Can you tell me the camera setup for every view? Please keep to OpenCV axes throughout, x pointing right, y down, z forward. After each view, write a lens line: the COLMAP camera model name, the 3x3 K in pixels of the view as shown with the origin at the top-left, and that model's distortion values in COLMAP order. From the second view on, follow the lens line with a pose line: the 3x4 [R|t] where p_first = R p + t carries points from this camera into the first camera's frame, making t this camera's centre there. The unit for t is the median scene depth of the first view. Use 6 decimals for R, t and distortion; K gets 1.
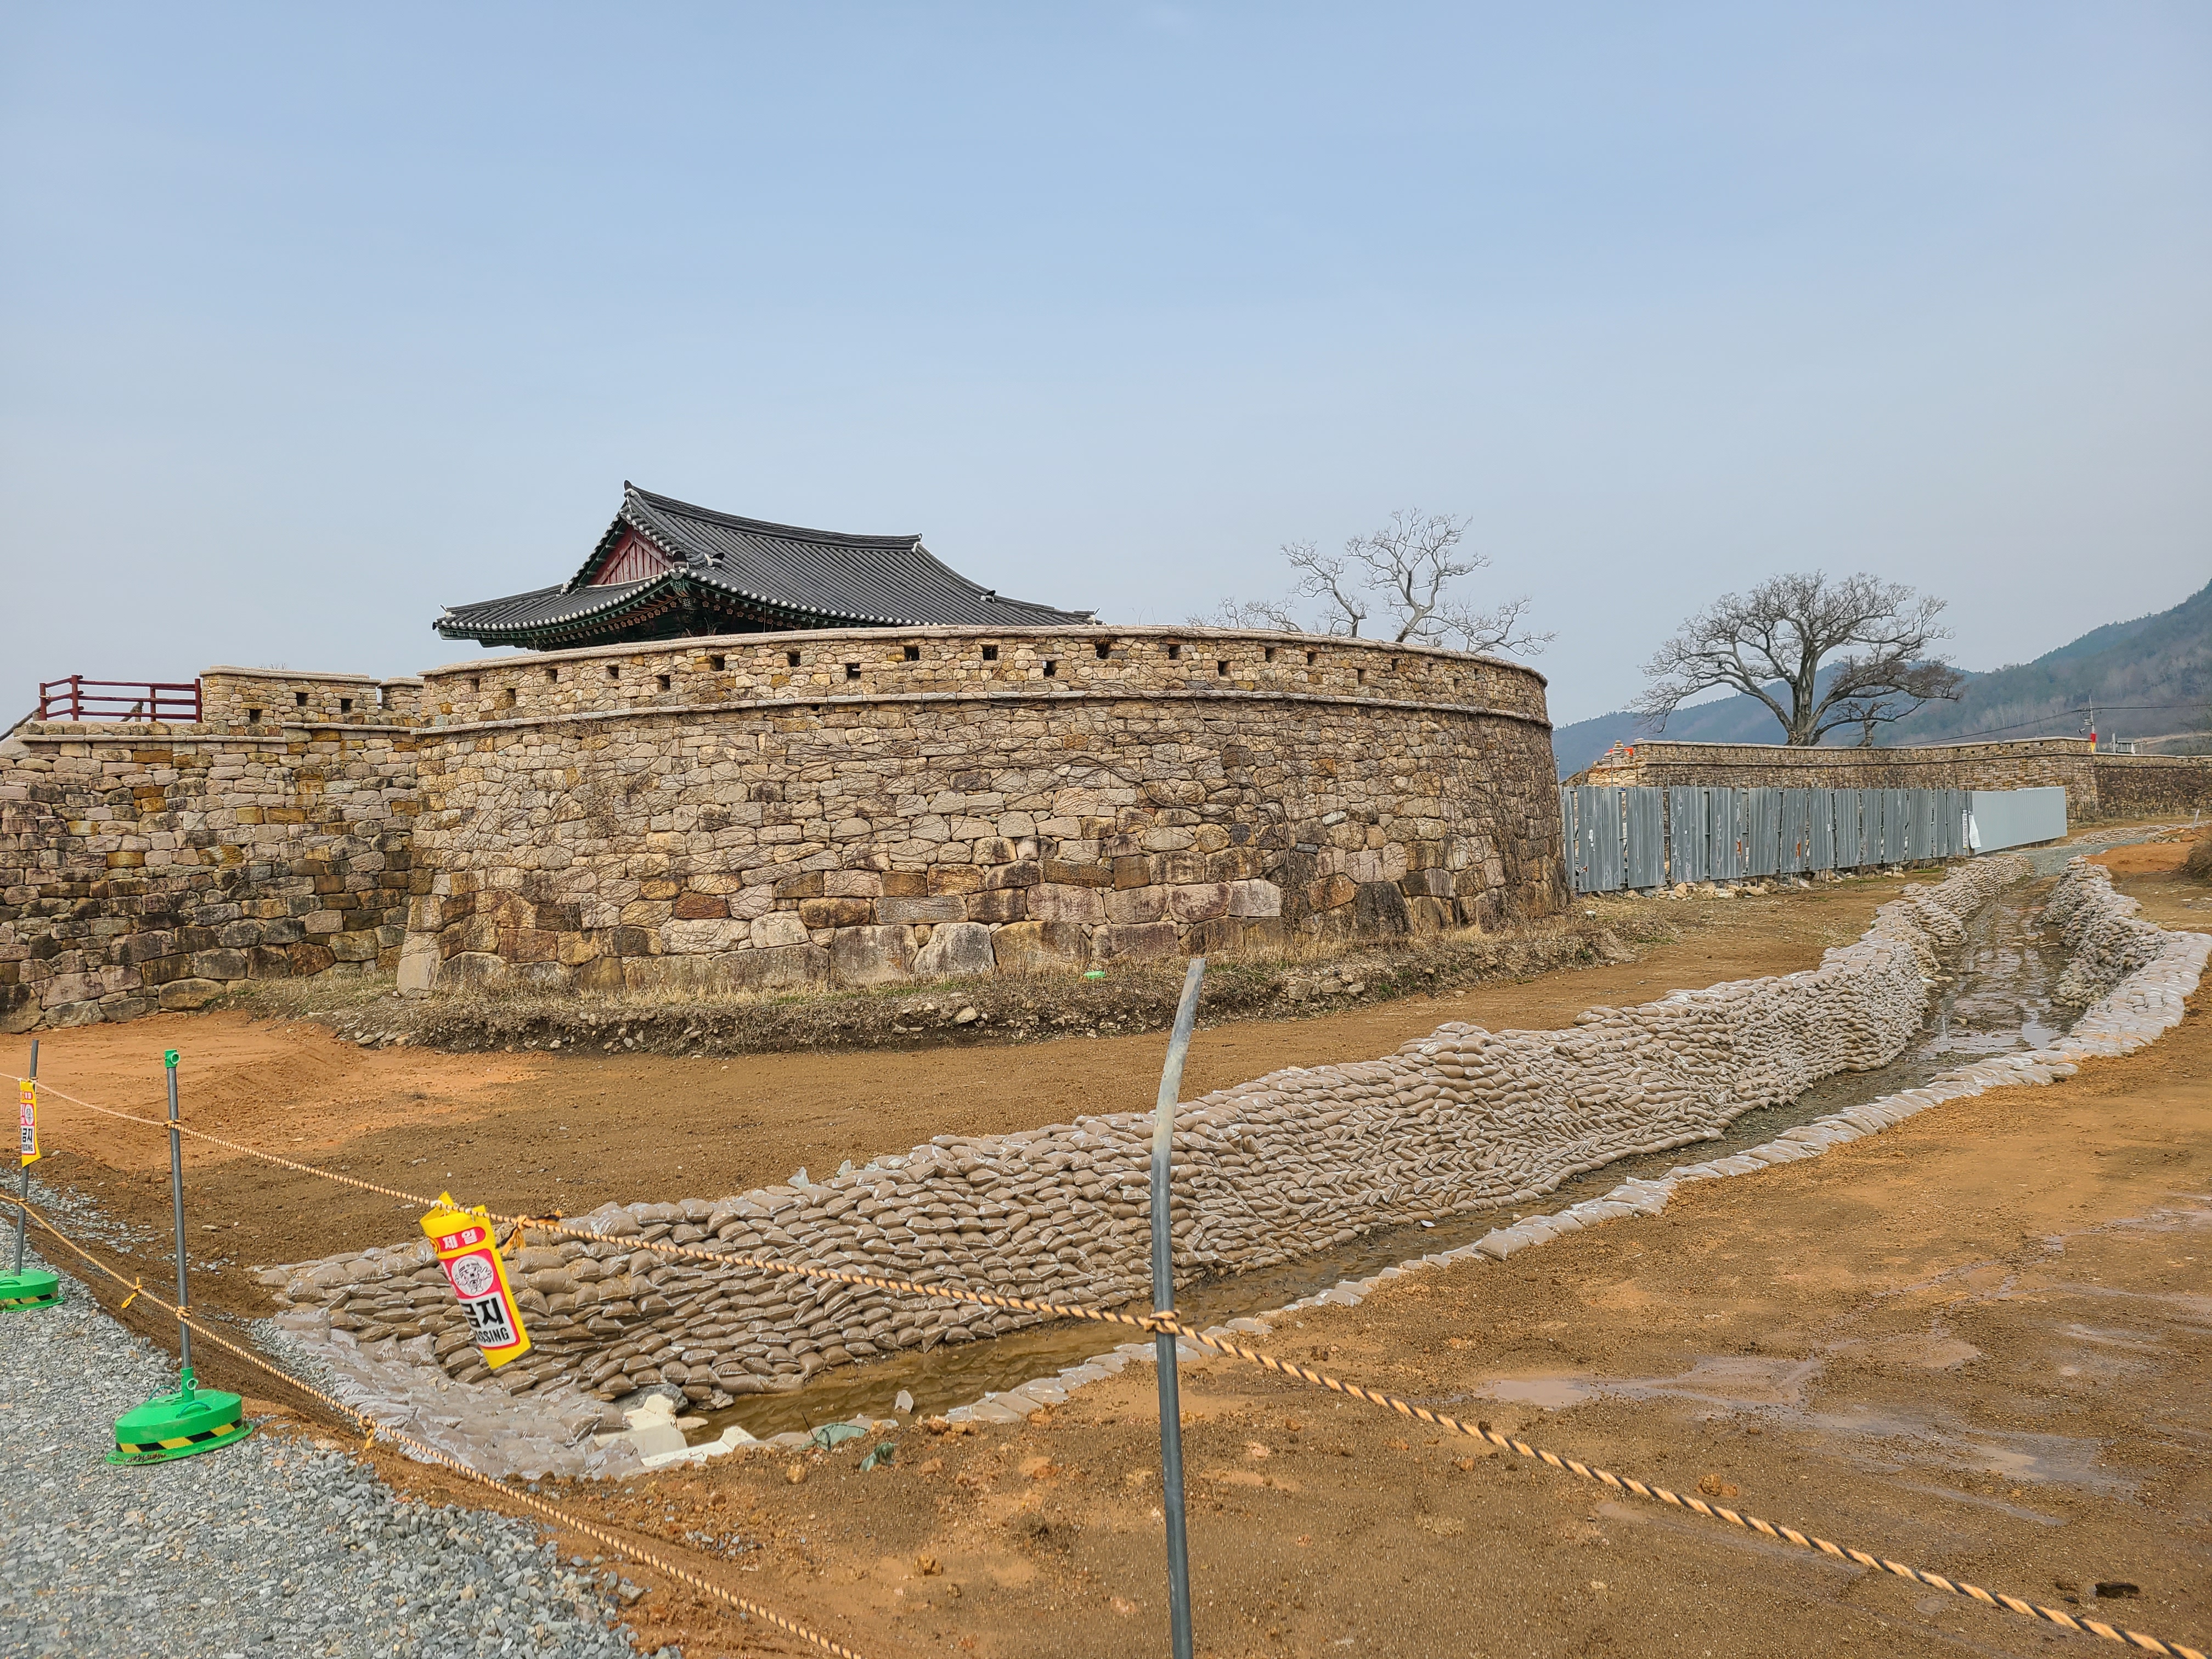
lens RADIAL K [[1660.1, 0, 1106.0], [0, 1660.1, 829.5], [0, 0, 1]] dist [0.053770, -0.003085]
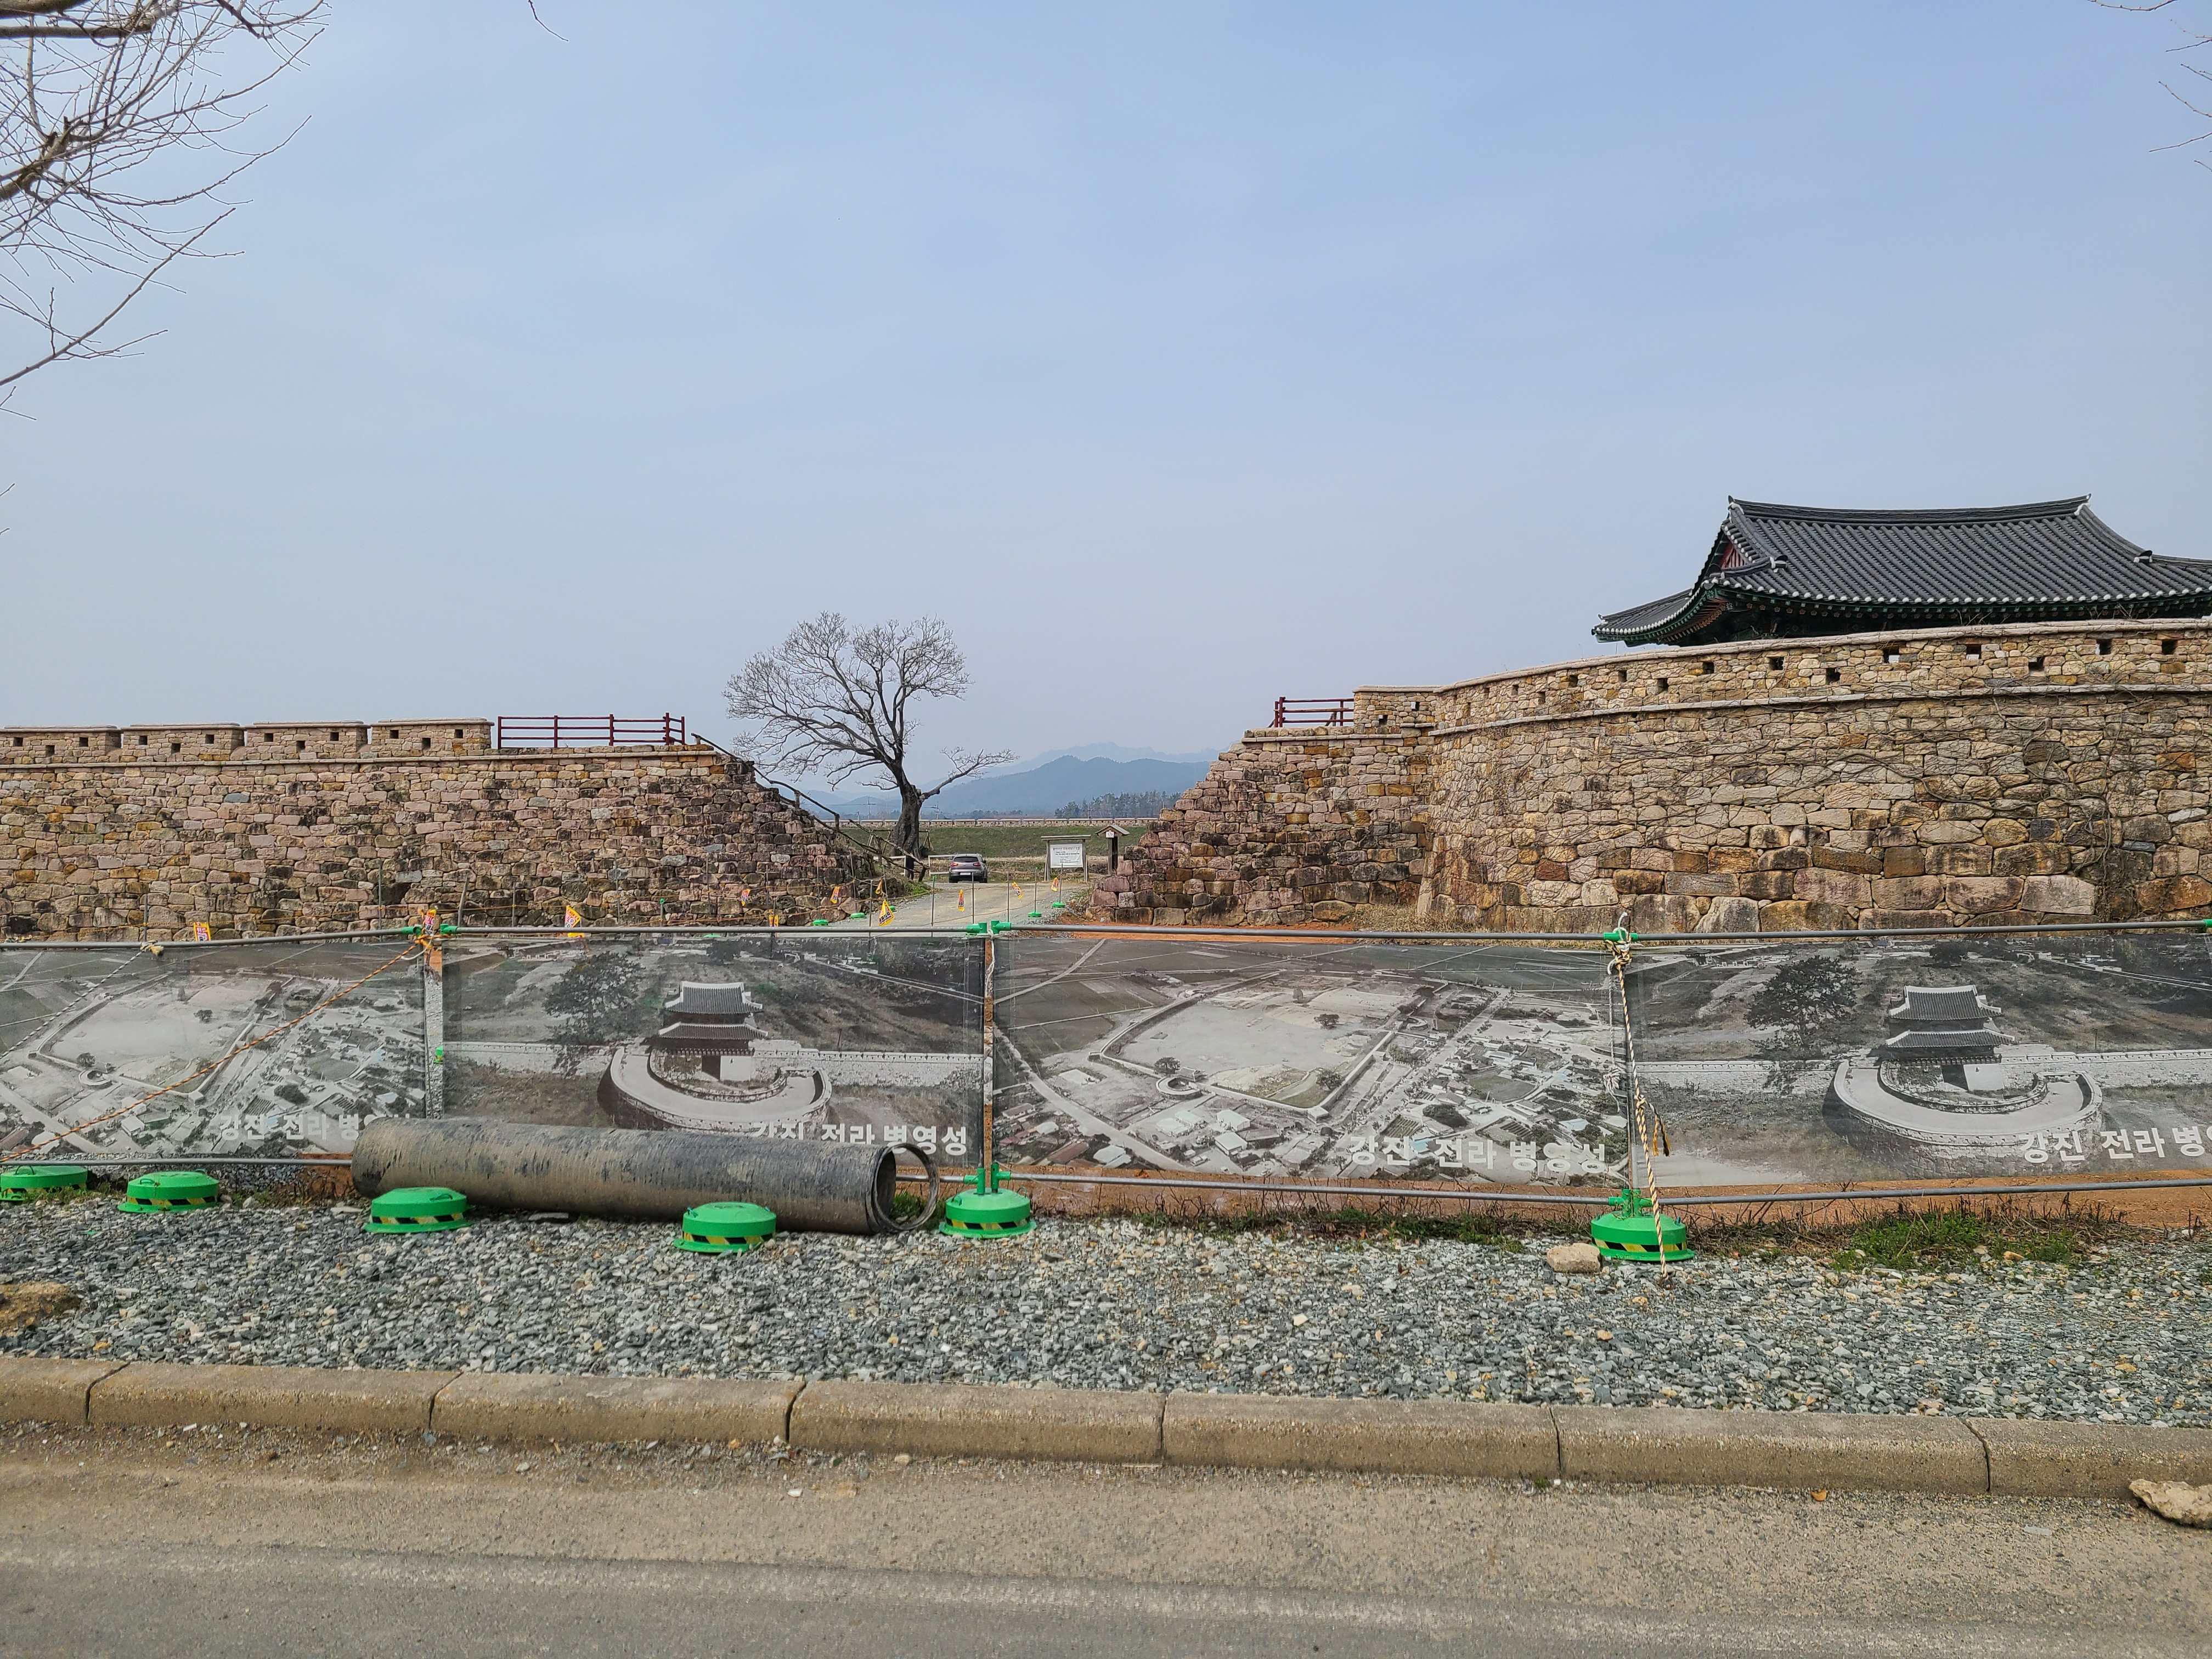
lens RADIAL K [[1660.1, 0, 1106.0], [0, 1660.1, 829.5], [0, 0, 1]] dist [0.053770, -0.003085]
pose [[0.633006, 0.036323, -0.773294, 0.526453], [-0.012170, 0.999242, 0.036974, -0.028922], [0.774051, -0.013994, 0.632968, -0.086055]]
